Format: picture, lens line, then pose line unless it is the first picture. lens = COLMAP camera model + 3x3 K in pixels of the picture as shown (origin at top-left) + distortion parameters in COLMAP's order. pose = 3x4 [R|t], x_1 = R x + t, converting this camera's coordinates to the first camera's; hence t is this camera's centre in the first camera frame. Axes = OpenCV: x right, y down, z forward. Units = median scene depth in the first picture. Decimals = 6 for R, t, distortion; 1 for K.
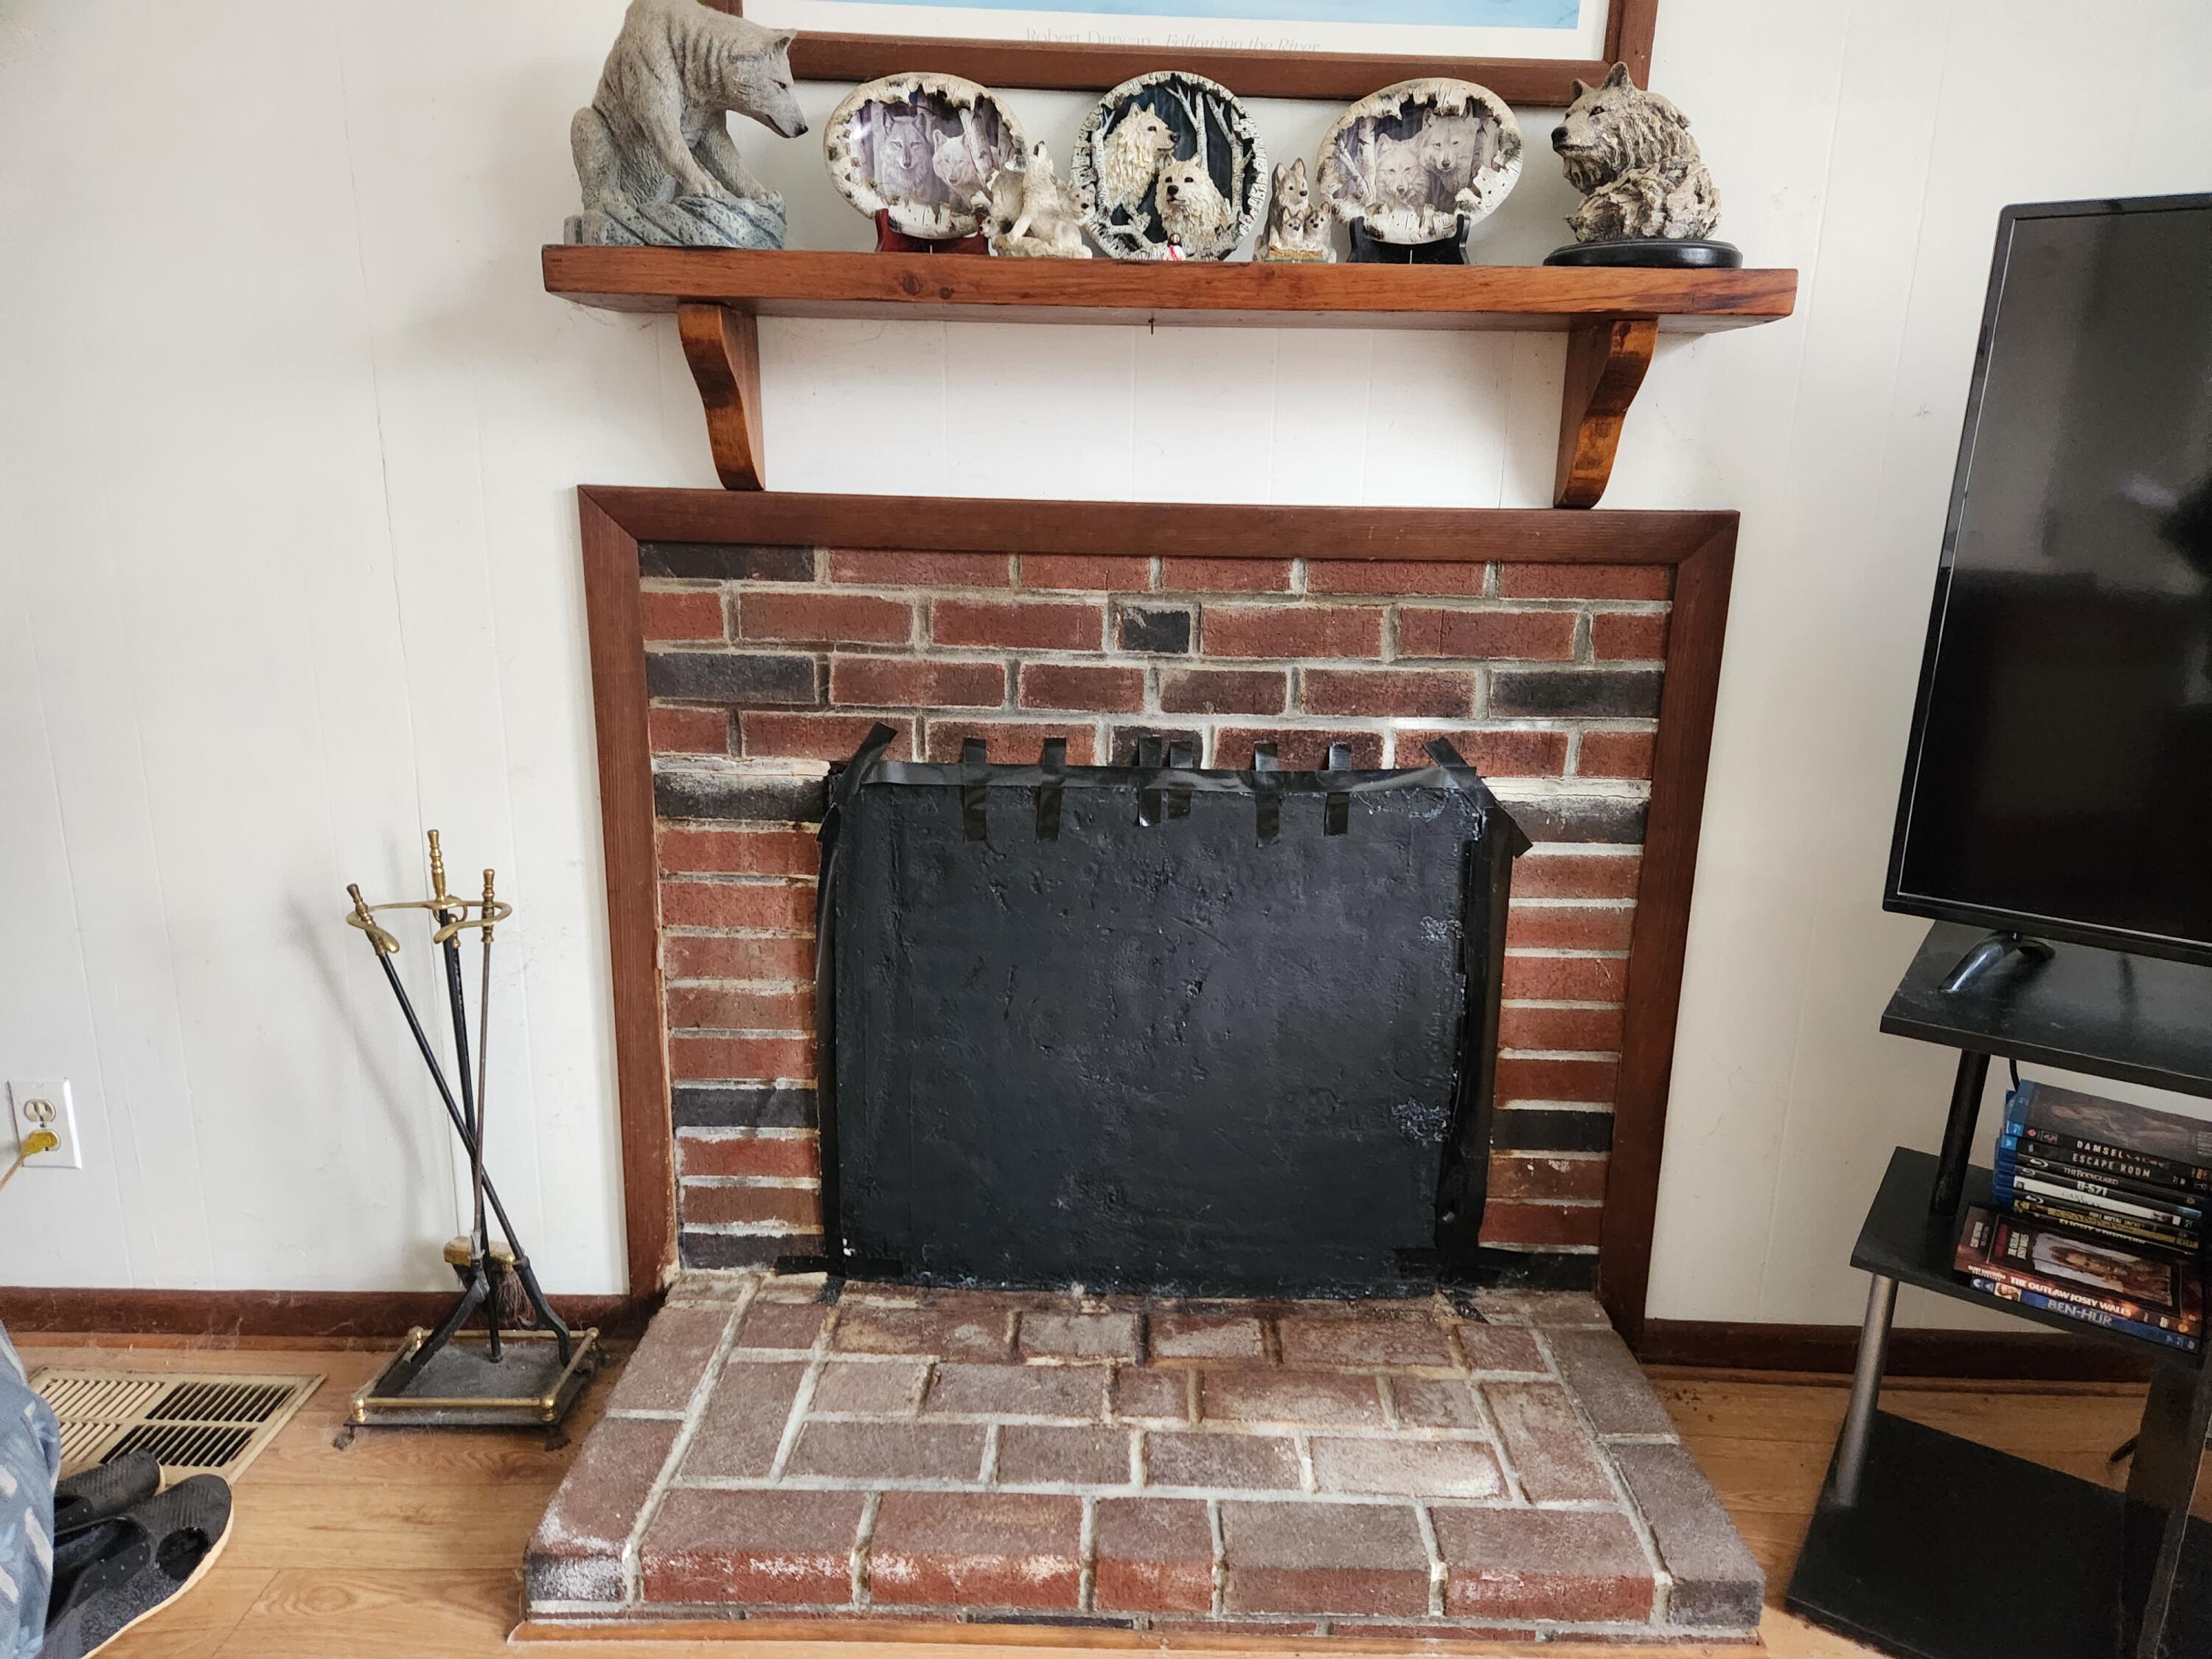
lens RADIAL K [[1497.2, 0, 1109.0], [0, 1497.2, 842.8], [0, 0, 1]] dist [0.078521, -0.055716]
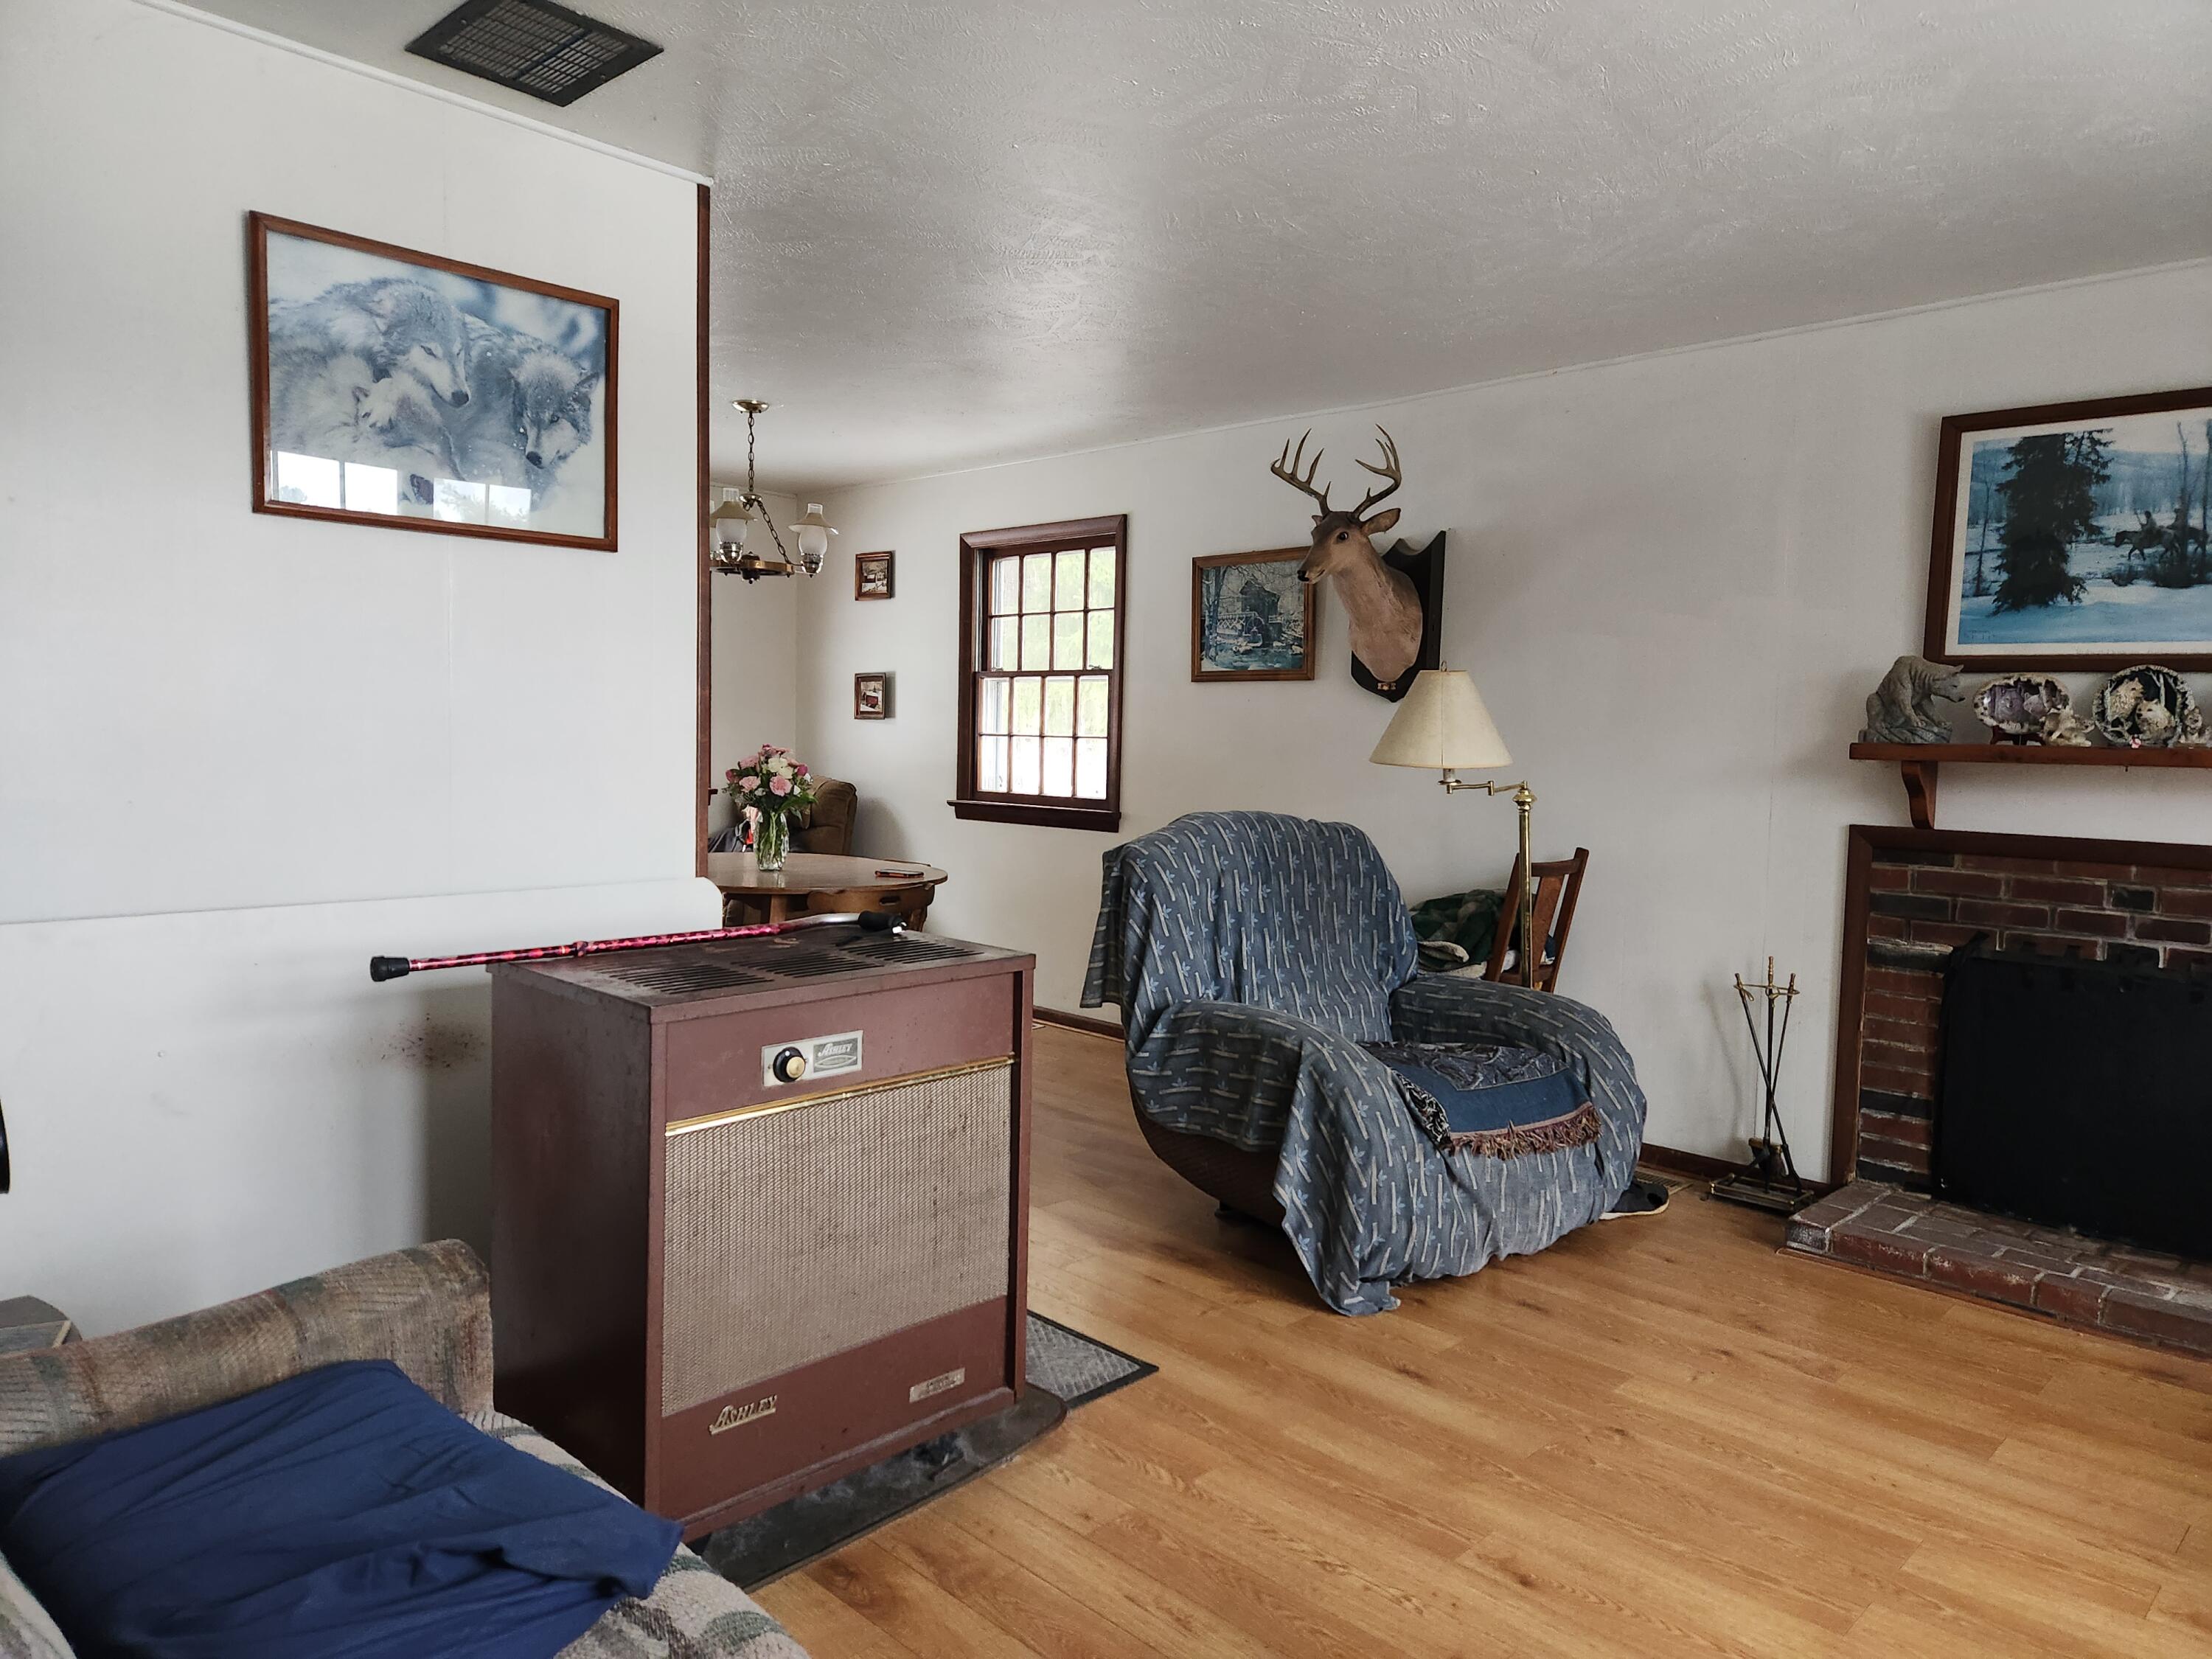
lens RADIAL K [[1497.2, 0, 1109.0], [0, 1497.2, 842.8], [0, 0, 1]] dist [0.078521, -0.055716]
pose [[0.730501, 0.049473, -0.681117, 0.443256], [-0.172184, 0.978493, -0.113594, 0.274602], [0.660848, 0.200258, 0.723309, -1.533719]]
